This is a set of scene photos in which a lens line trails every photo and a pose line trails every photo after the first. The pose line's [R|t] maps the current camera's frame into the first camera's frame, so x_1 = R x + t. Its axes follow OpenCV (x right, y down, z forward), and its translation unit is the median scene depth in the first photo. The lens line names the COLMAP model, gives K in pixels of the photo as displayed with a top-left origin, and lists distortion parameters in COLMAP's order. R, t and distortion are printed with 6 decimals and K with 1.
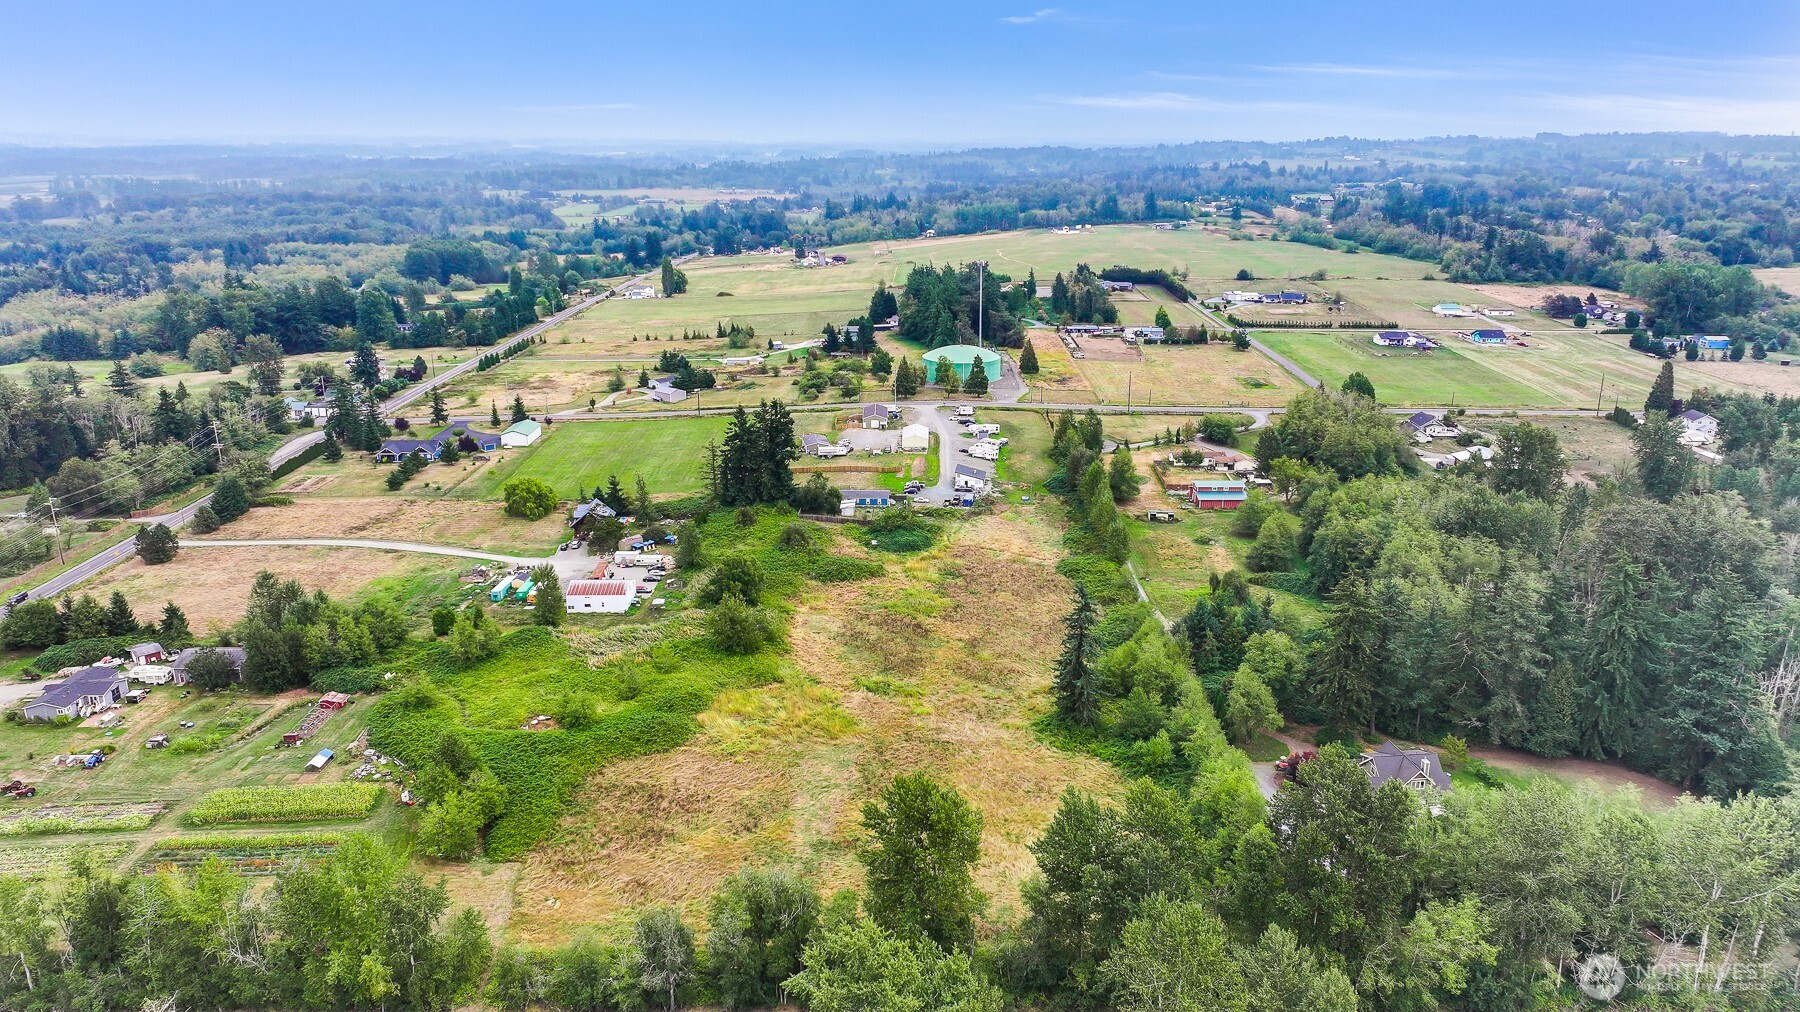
lens RADIAL K [[1261.9, 0, 900.0], [0, 1261.9, 506.0], [0, 0, 1]] dist [0.006557, -0.001837]
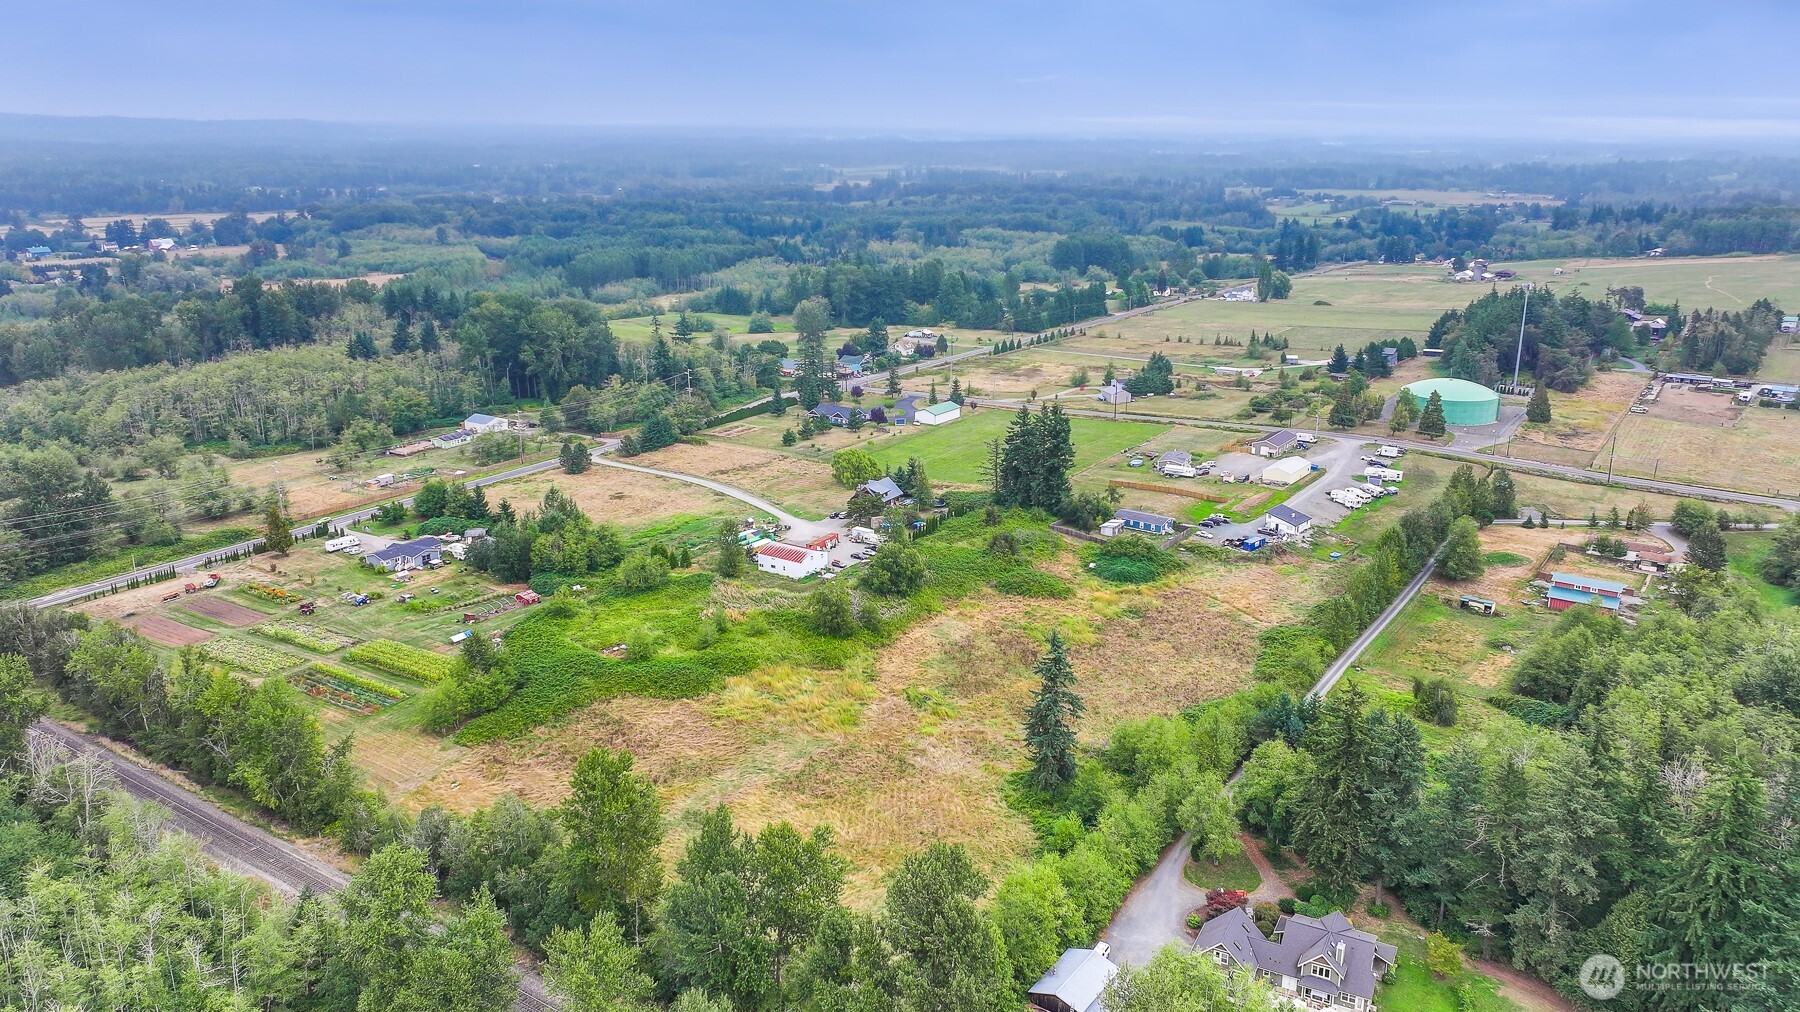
lens RADIAL K [[1261.9, 0, 900.0], [0, 1261.9, 506.0], [0, 0, 1]] dist [0.006557, -0.001837]
pose [[0.827425, 0.164676, -0.536889, 0.239799], [-0.163748, 0.985243, 0.049837, -0.025632], [0.537173, 0.046678, 0.842179, 0.081228]]
